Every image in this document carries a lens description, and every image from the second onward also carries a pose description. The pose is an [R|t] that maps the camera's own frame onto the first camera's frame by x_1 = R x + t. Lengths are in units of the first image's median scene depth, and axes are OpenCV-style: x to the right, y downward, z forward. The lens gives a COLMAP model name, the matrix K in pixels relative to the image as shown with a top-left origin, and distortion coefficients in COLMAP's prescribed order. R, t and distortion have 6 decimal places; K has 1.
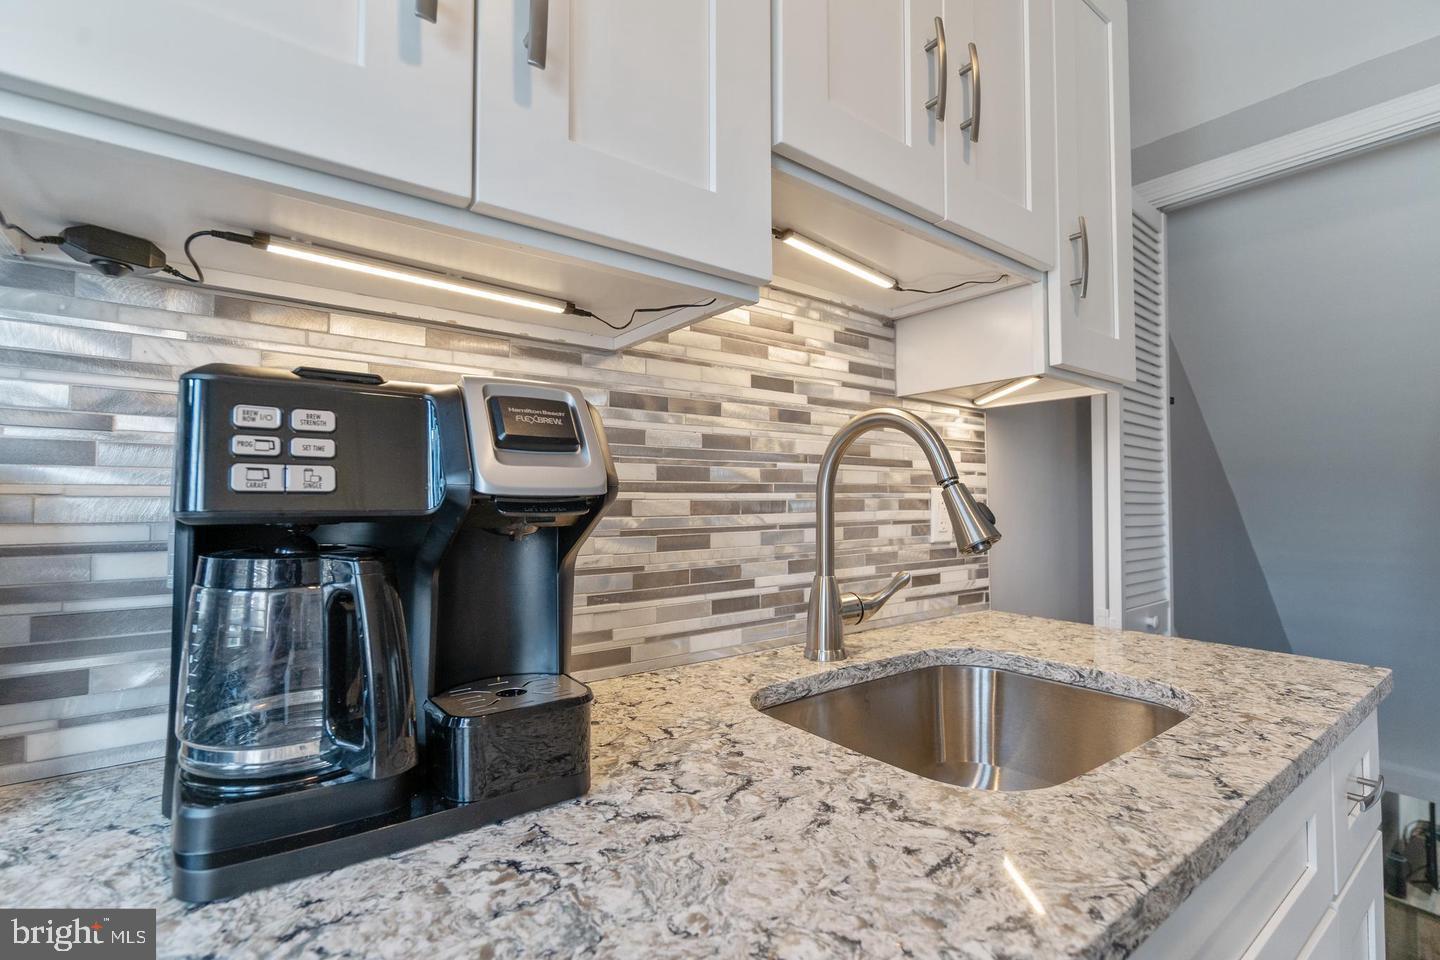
lens RADIAL K [[648.8, 0, 721.0], [0, 648.8, 478.7], [0, 0, 1]] dist [-0.003057, 0.001733]
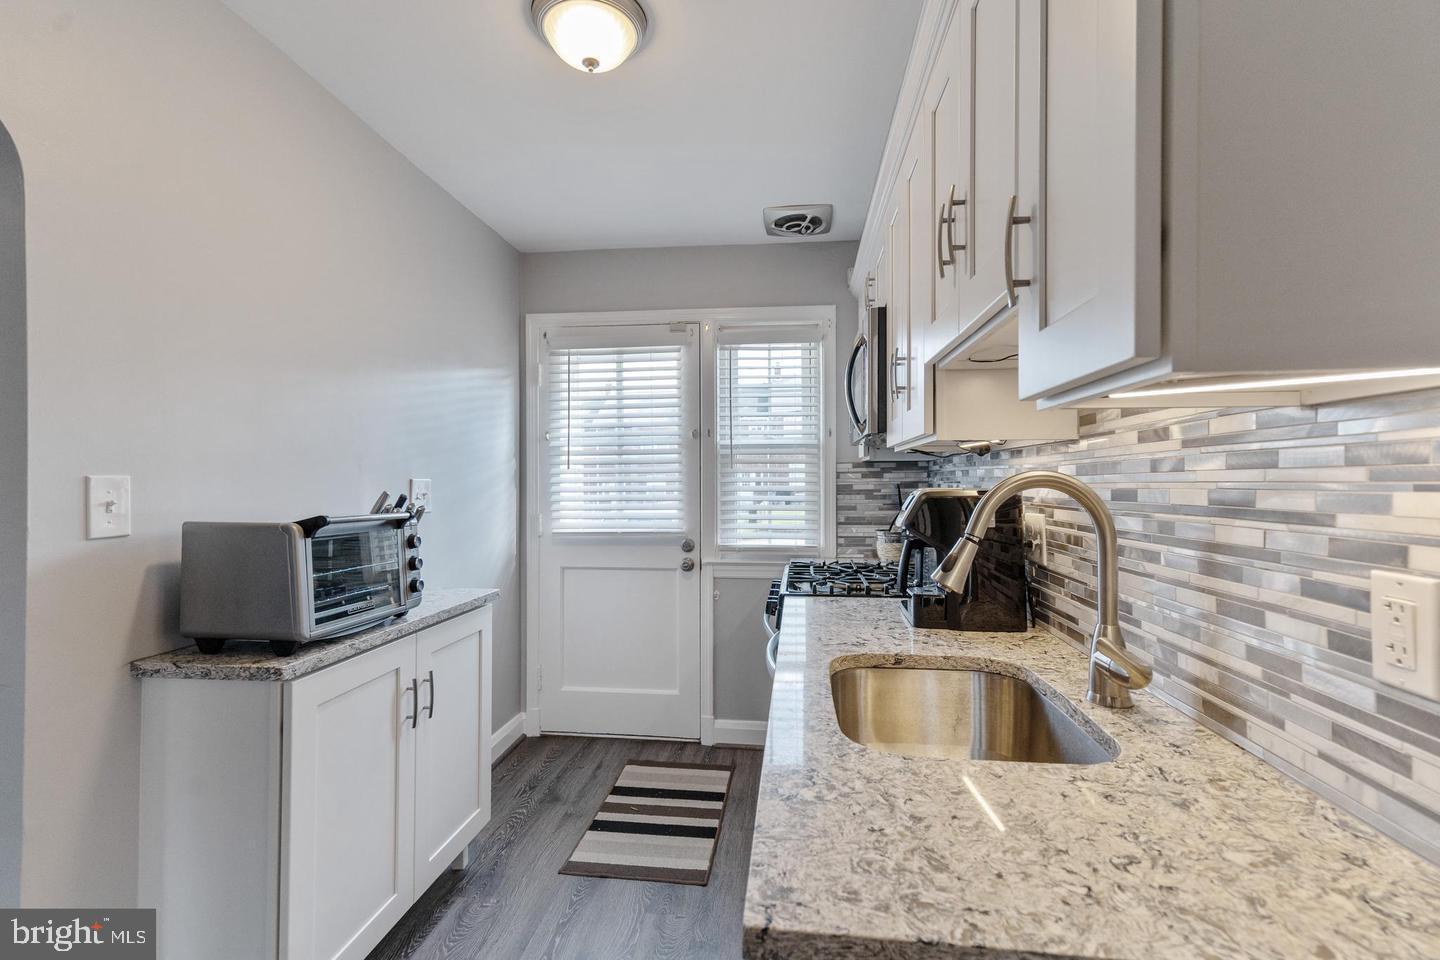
lens RADIAL K [[648.8, 0, 721.0], [0, 648.8, 478.7], [0, 0, 1]] dist [-0.003057, 0.001733]
pose [[-0.688589, -0.002242, -0.725149, 1.238588], [0.027051, 0.999220, -0.028776, -0.065918], [0.724647, -0.039431, -0.687991, 1.176722]]
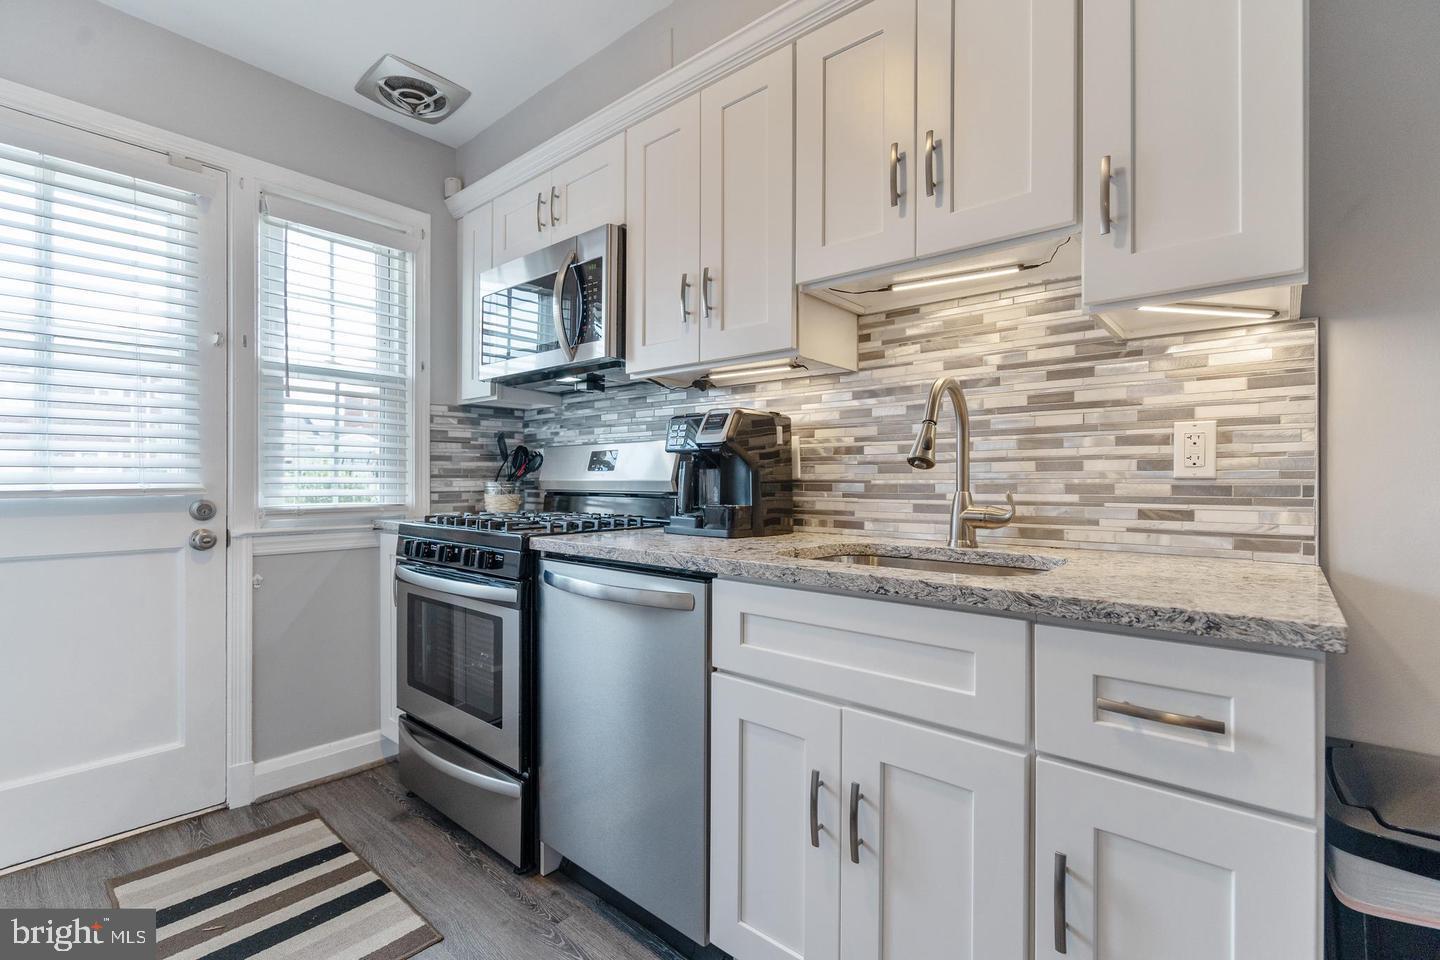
lens RADIAL K [[648.8, 0, 721.0], [0, 648.8, 478.7], [0, 0, 1]] dist [-0.003057, 0.001733]
pose [[0.208219, -0.000930, -0.978082, 1.369714], [0.030584, 0.999517, 0.005560, 0.087725], [0.977604, -0.031071, 0.208147, 0.148858]]
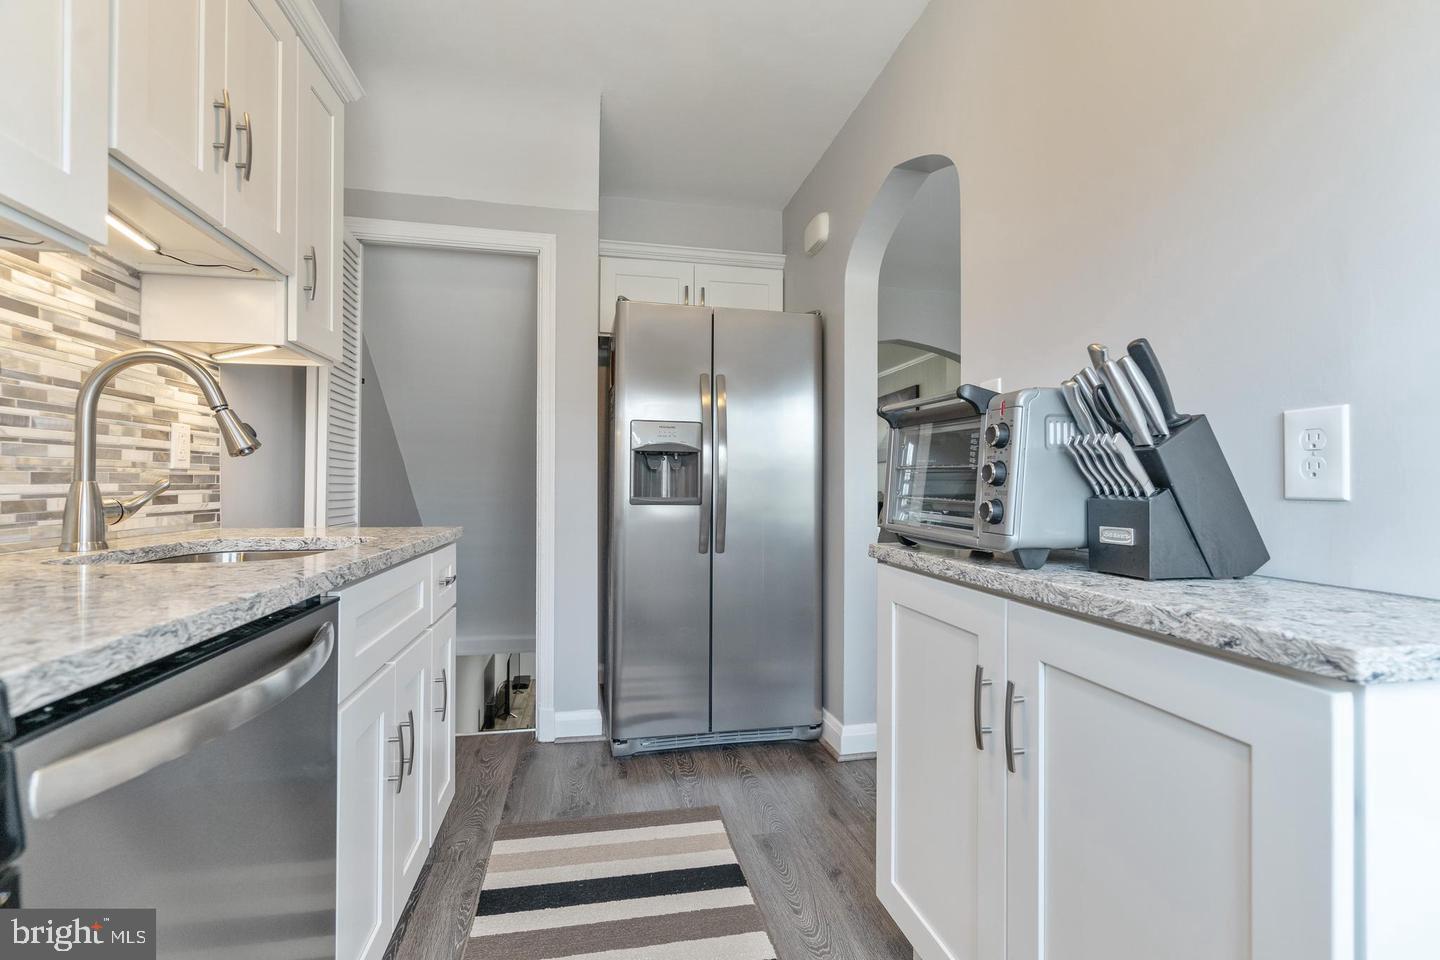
lens RADIAL K [[648.8, 0, 721.0], [0, 648.8, 478.7], [0, 0, 1]] dist [-0.003057, 0.001733]
pose [[0.436994, 0.007943, 0.899429, -0.362018], [-0.033622, 0.999406, 0.007510, 0.089104], [-0.898836, -0.033523, 0.437002, -0.506762]]
